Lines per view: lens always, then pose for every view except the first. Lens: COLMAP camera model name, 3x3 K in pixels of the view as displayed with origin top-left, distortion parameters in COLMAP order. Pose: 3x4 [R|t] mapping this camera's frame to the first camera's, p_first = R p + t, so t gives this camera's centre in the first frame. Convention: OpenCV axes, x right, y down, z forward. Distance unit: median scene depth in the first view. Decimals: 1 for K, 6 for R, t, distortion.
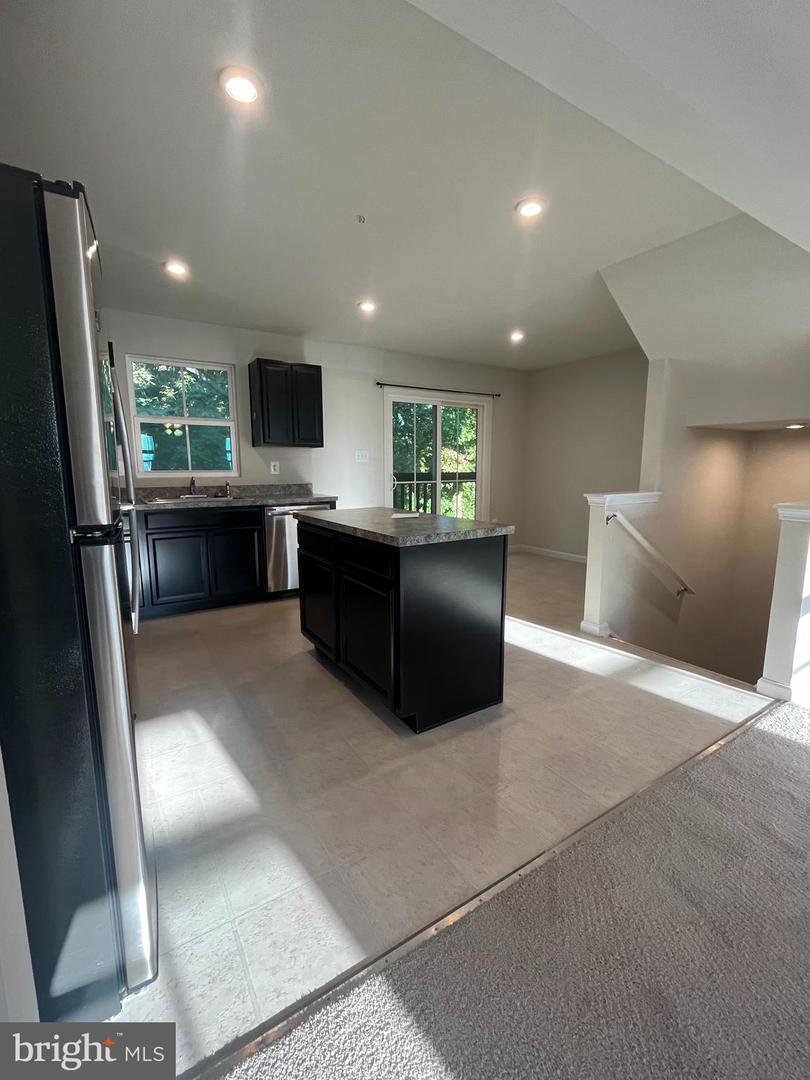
lens RADIAL K [[468.0, 0, 399.1], [0, 468.0, 536.5], [0, 0, 1]] dist [-0.001731, -0.000110]
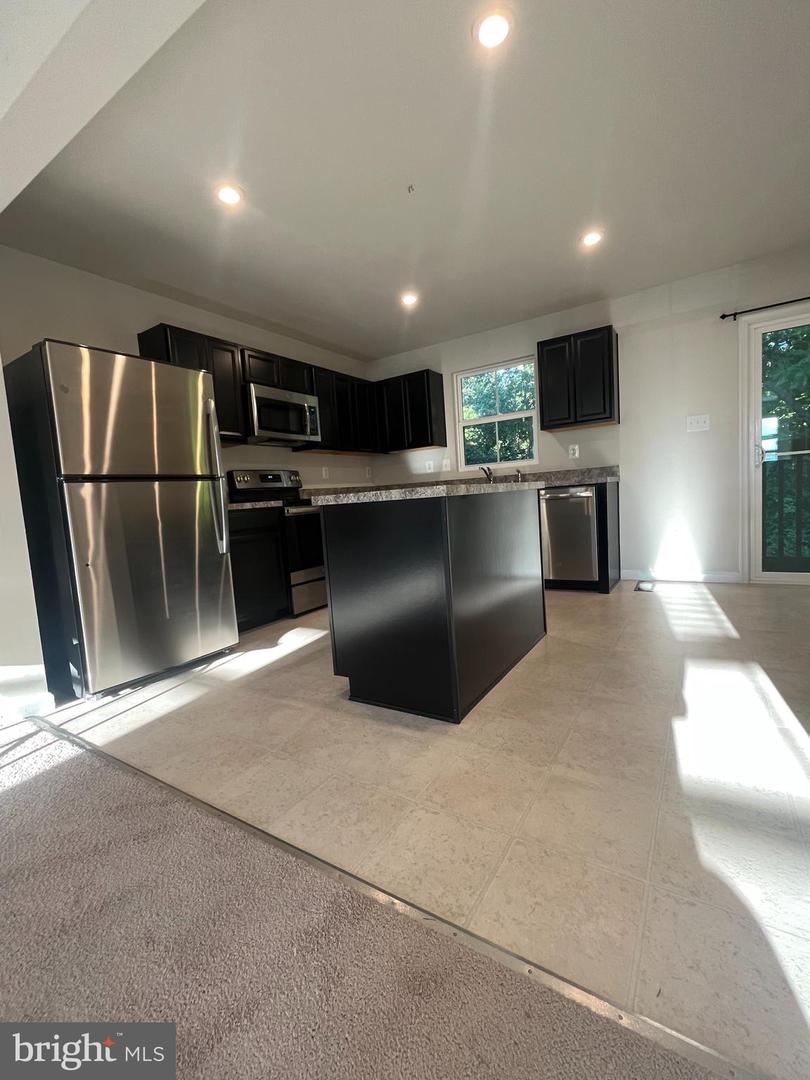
lens RADIAL K [[468.0, 0, 399.1], [0, 468.0, 536.5], [0, 0, 1]] dist [-0.001731, -0.000110]
pose [[0.428192, 0.057009, -0.901888, 0.954137], [-0.072661, 0.996949, 0.028520, 0.043833], [0.900762, 0.053320, 0.431028, 0.652715]]
